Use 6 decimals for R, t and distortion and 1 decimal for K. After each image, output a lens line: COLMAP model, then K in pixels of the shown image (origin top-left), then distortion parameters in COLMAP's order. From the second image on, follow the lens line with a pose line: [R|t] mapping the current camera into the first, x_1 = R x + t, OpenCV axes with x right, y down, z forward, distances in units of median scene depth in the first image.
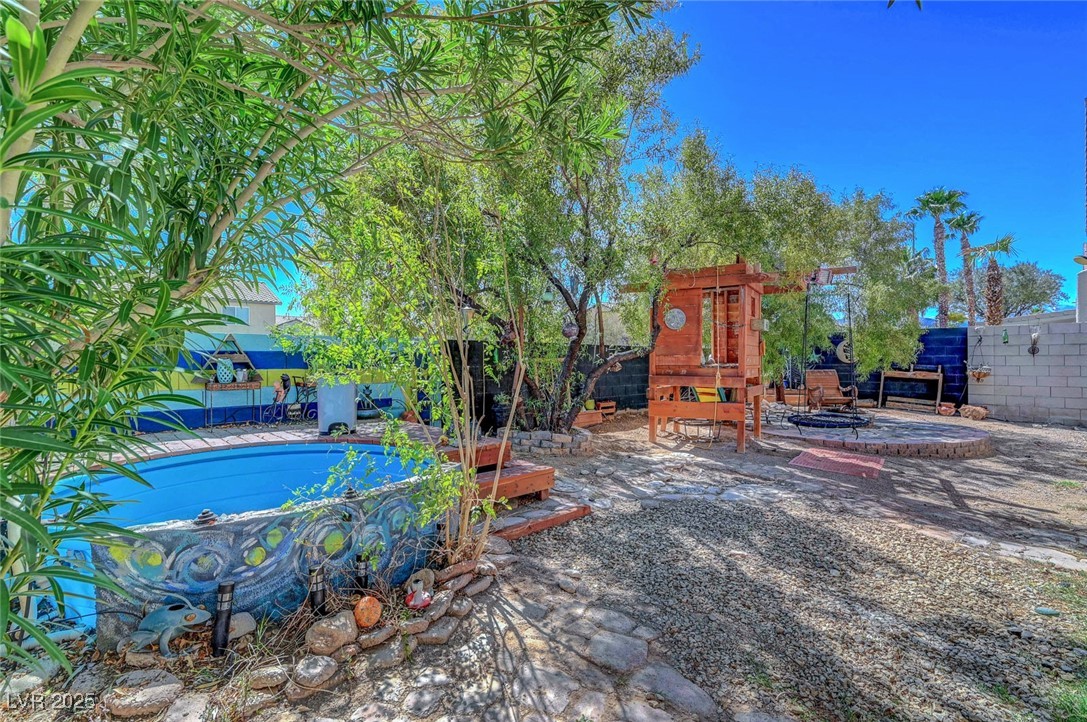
lens RADIAL K [[482.1, 0, 516.4], [0, 482.1, 358.3], [0, 0, 1]] dist [0.001607, 0.000146]
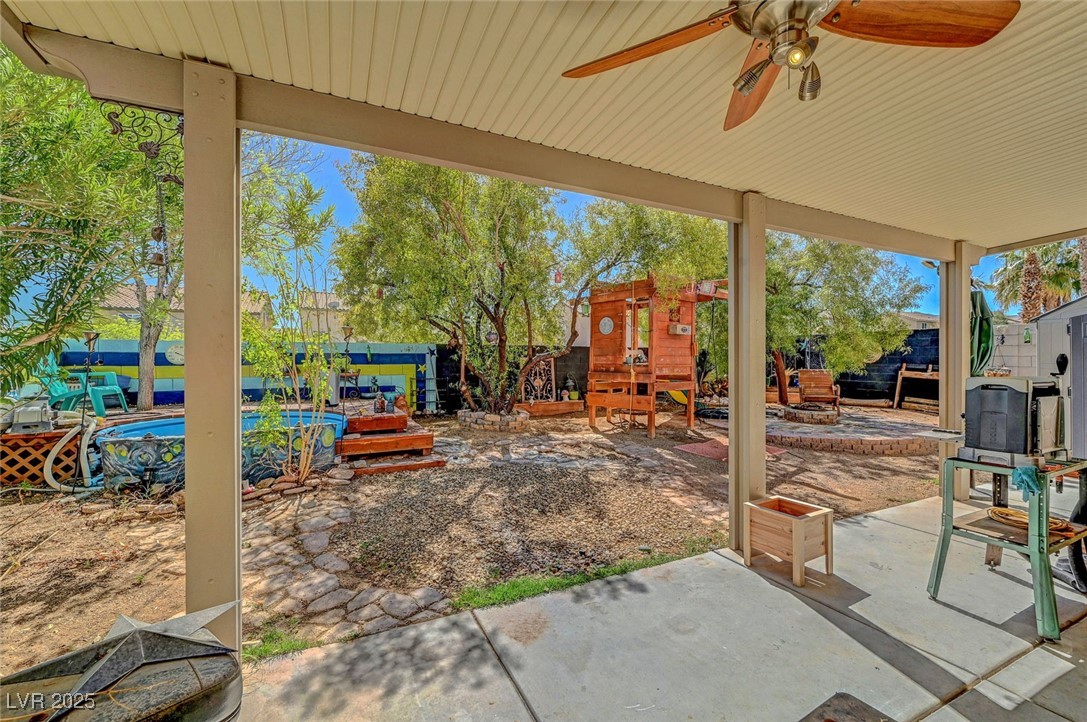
lens RADIAL K [[427.2, 0, 543.5], [0, 427.2, 361.0], [0, 0, 1]] dist [0.014124, -0.000138]
pose [[0.957044, 0.002927, -0.289926, 0.550871], [-0.000741, 0.999970, 0.007648, -0.001206], [0.289940, -0.007104, 0.957018, -0.098353]]
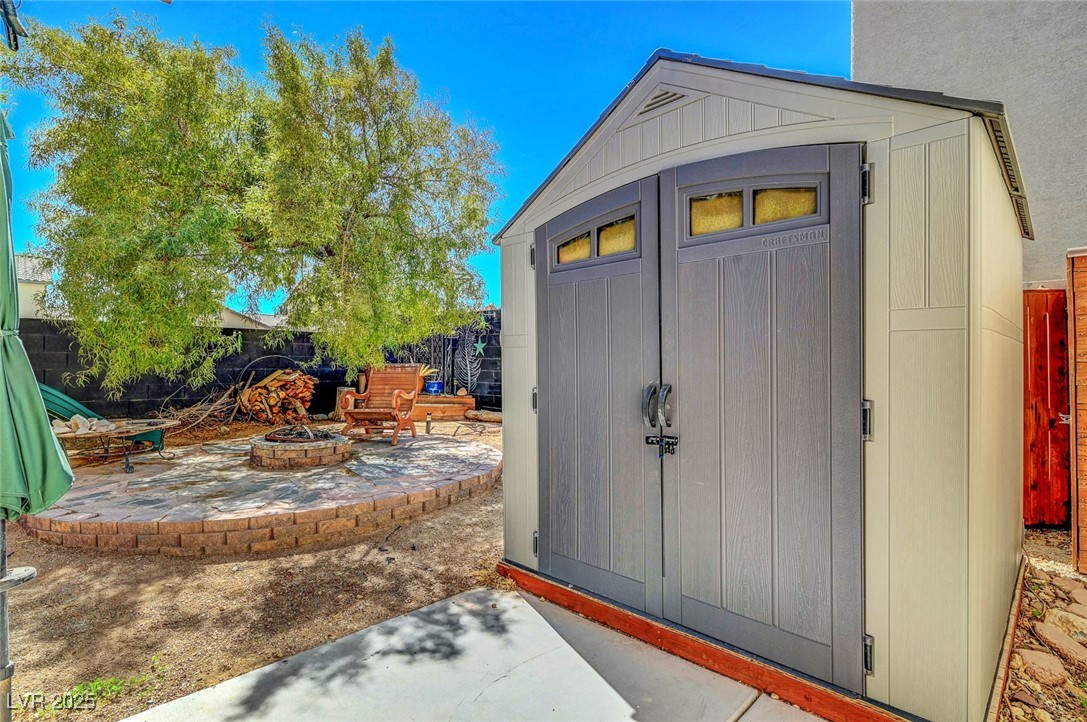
lens RADIAL K [[505.7, 0, 543.5], [0, 505.7, 361.0], [0, 0, 1]] dist [-0.000801, -0.000116]
pose [[0.998438, 0.009206, 0.055105, 1.284511], [-0.009034, 0.999953, -0.003379, 0.035369], [-0.055134, 0.002876, 0.998475, 0.588275]]
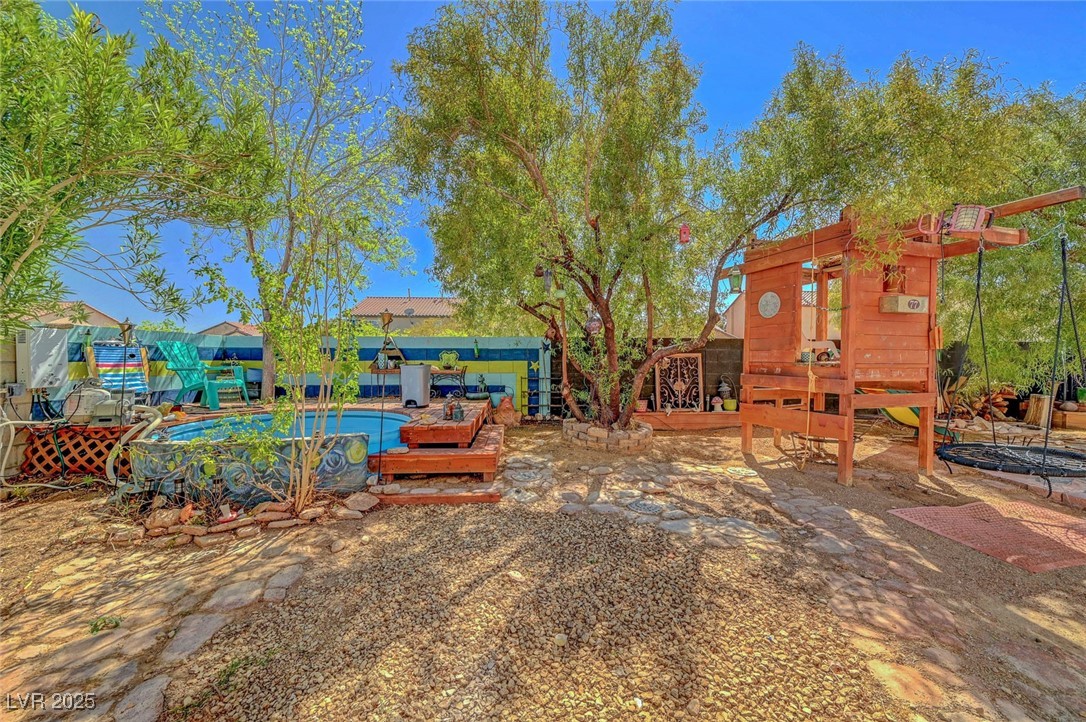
lens RADIAL K [[416.9, 0, 565.7], [0, 416.9, 361.2], [0, 0, 1]] dist [0.003771, 0.000033]
pose [[0.782614, 0.011316, -0.622405, 0.560842], [-0.003390, 0.999897, 0.013916, 0.004273], [0.622499, -0.008781, 0.782572, 0.267936]]
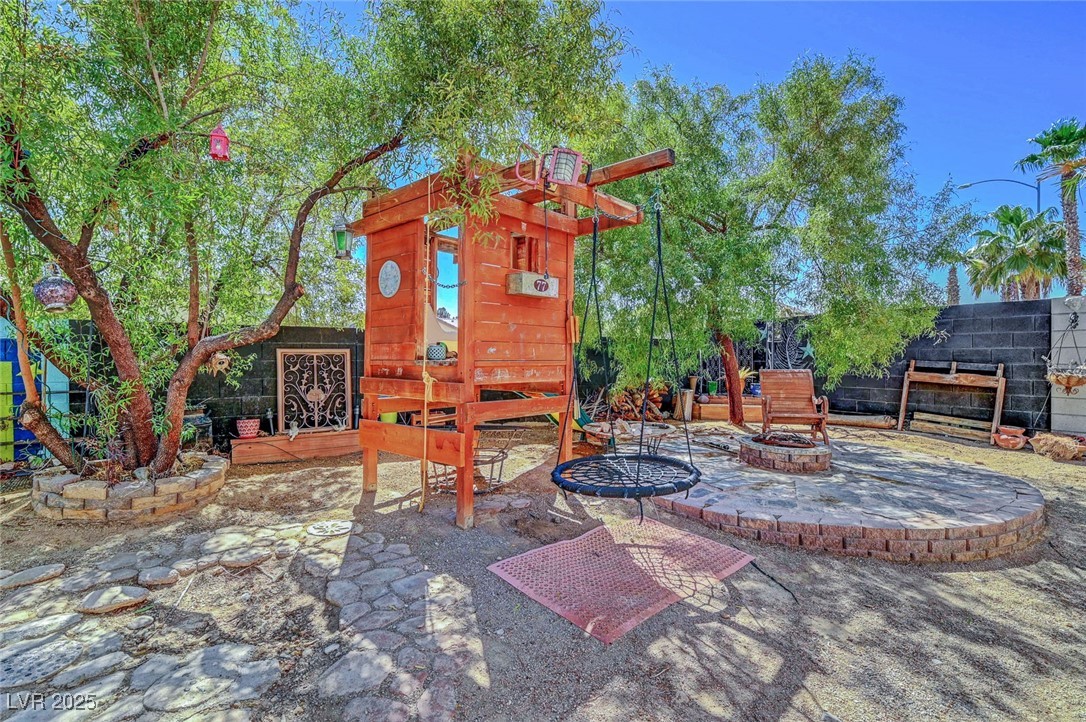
lens RADIAL K [[467.5, 0, 543.0], [0, 467.5, 361.0], [0, 0, 1]] dist [0.002596, 0.000445]
pose [[0.986227, 0.004257, -0.165342, 0.677872], [-0.002352, 0.999929, 0.011714, 0.009501], [0.165380, -0.011164, 0.986167, 0.547560]]
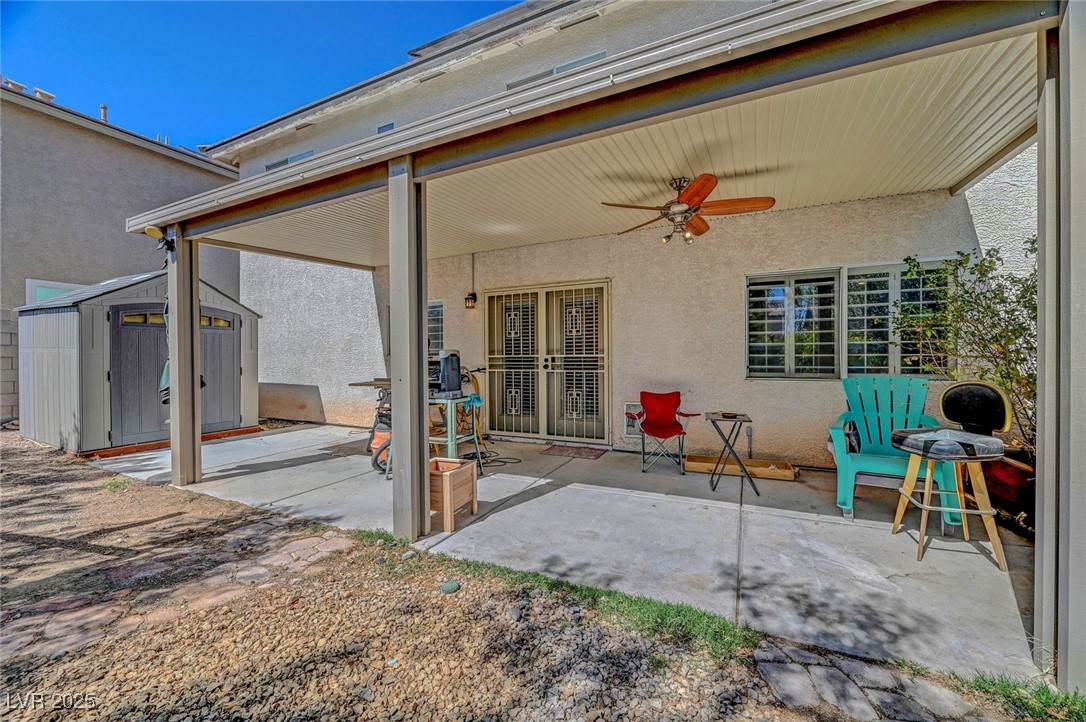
lens RADIAL K [[416.9, 0, 565.7], [0, 416.9, 361.2], [0, 0, 1]] dist [0.003771, 0.000033]
pose [[-0.414414, 0.004931, 0.910075, 0.117303], [-0.004951, 0.999958, -0.007673, 0.039162], [-0.910075, -0.007686, -0.414372, 0.530533]]
